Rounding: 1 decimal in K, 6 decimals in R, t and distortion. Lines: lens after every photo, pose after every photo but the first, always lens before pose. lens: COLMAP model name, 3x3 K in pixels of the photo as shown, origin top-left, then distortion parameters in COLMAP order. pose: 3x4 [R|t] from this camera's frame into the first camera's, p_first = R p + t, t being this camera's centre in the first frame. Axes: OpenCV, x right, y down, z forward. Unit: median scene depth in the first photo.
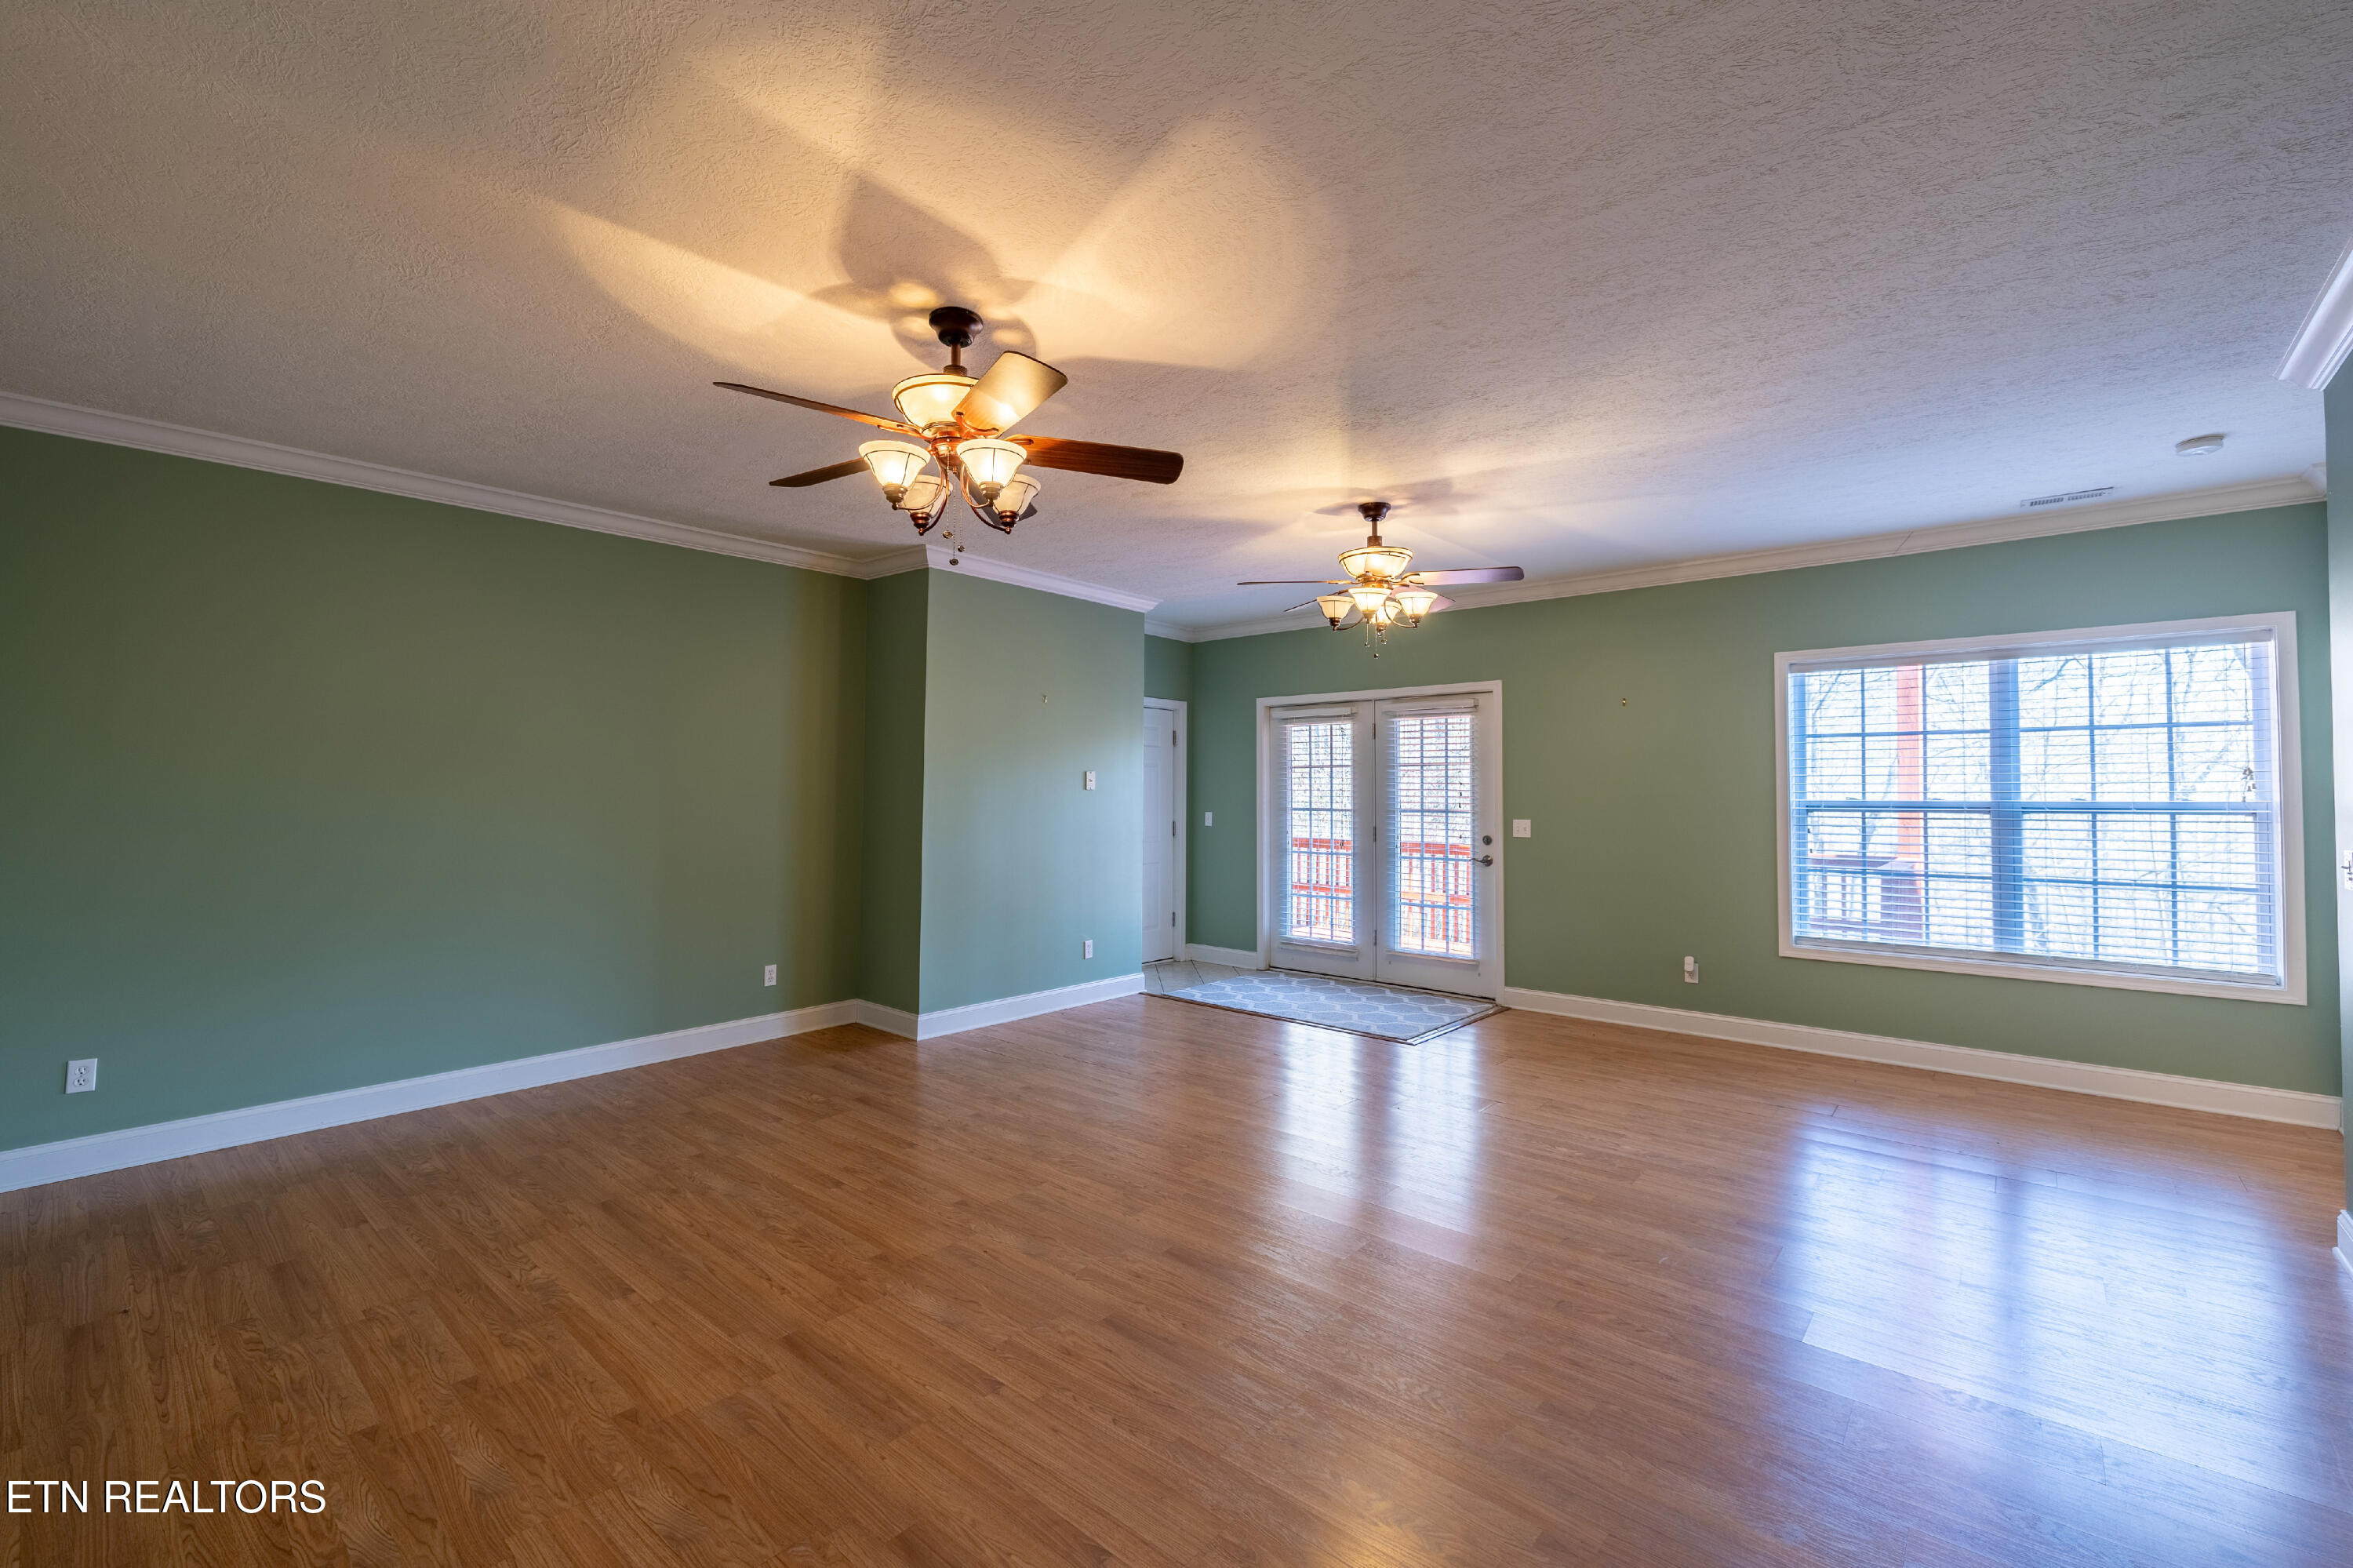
lens RADIAL K [[981.4, 0, 1161.7], [0, 981.4, 773.4], [0, 0, 1]] dist [-0.004047, -0.000665]
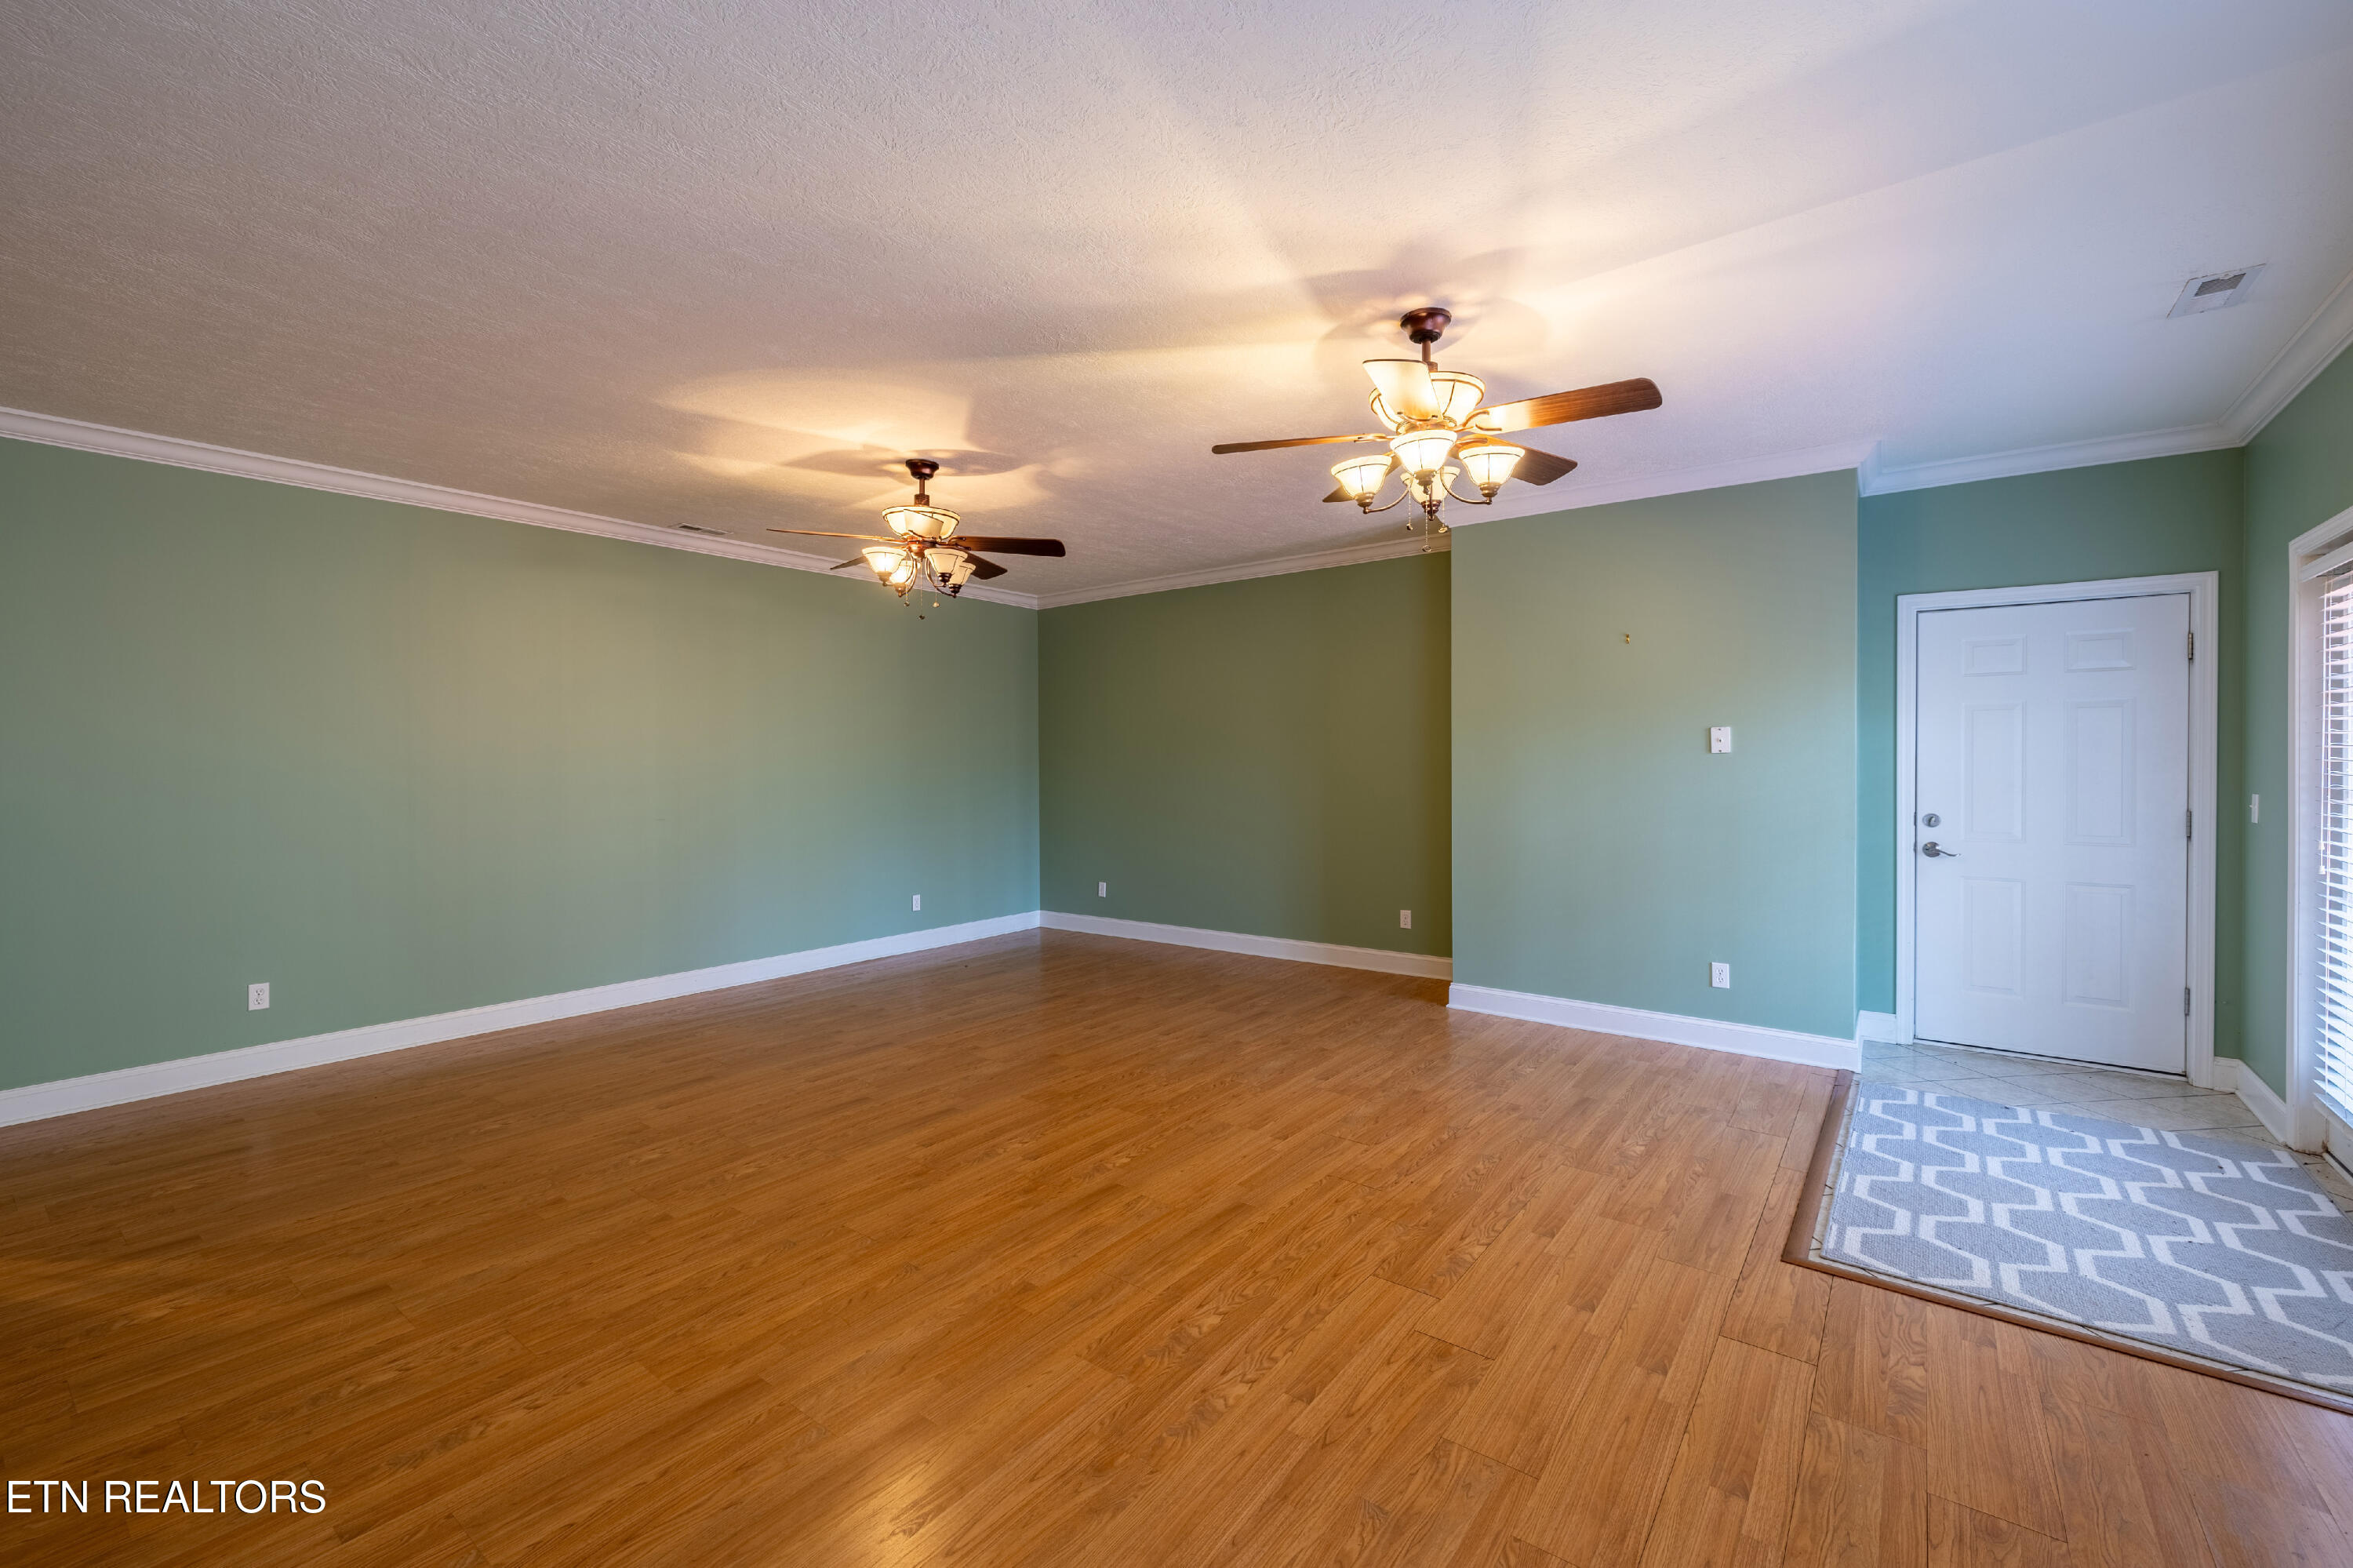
lens RADIAL K [[981.4, 0, 1168.3], [0, 981.4, 775.6], [0, 0, 1]] dist [-0.004047, -0.000665]
pose [[0.066149, 0.013618, -0.997717, 1.049124], [0.024826, 0.999575, 0.015289, 0.021720], [0.997501, -0.025781, 0.065782, 0.952326]]
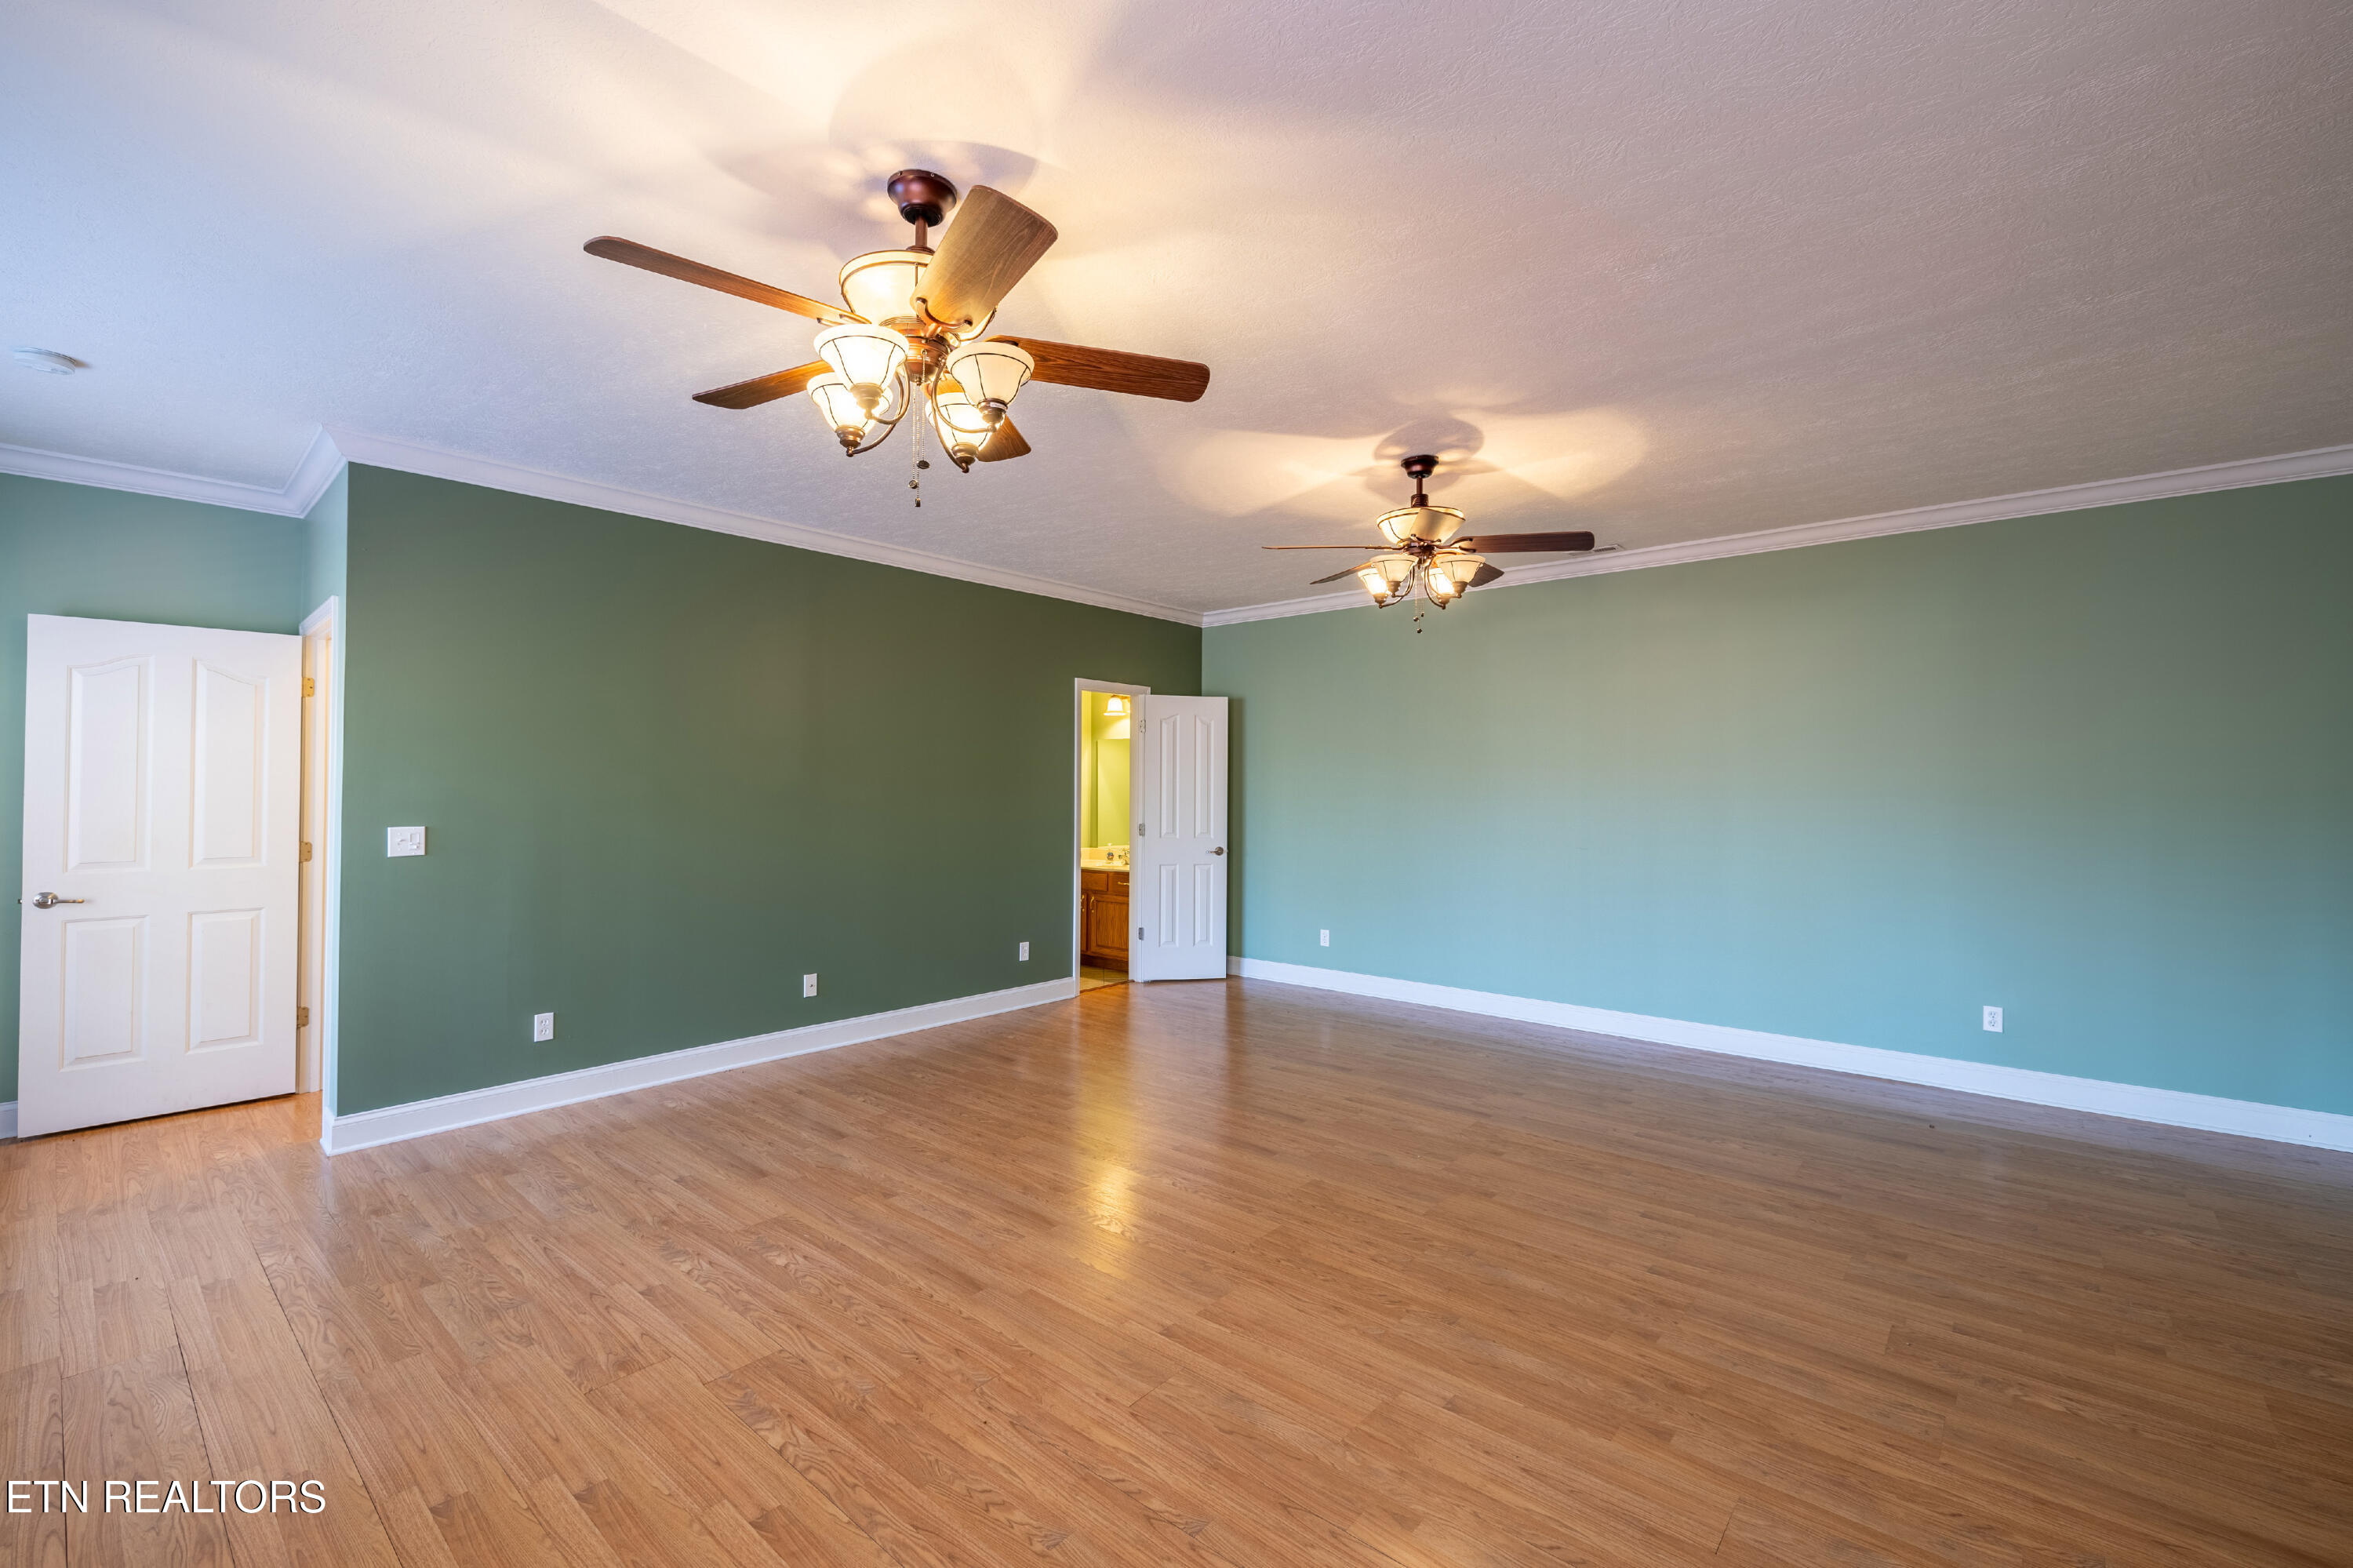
lens RADIAL K [[981.4, 0, 1171.6], [0, 981.4, 771.8], [0, 0, 1]] dist [-0.004047, -0.000665]
pose [[-0.999943, -0.007170, -0.007958, 0.120023], [-0.006876, 0.999316, -0.036342, 0.033945], [0.008213, -0.036285, -0.999308, 1.792208]]
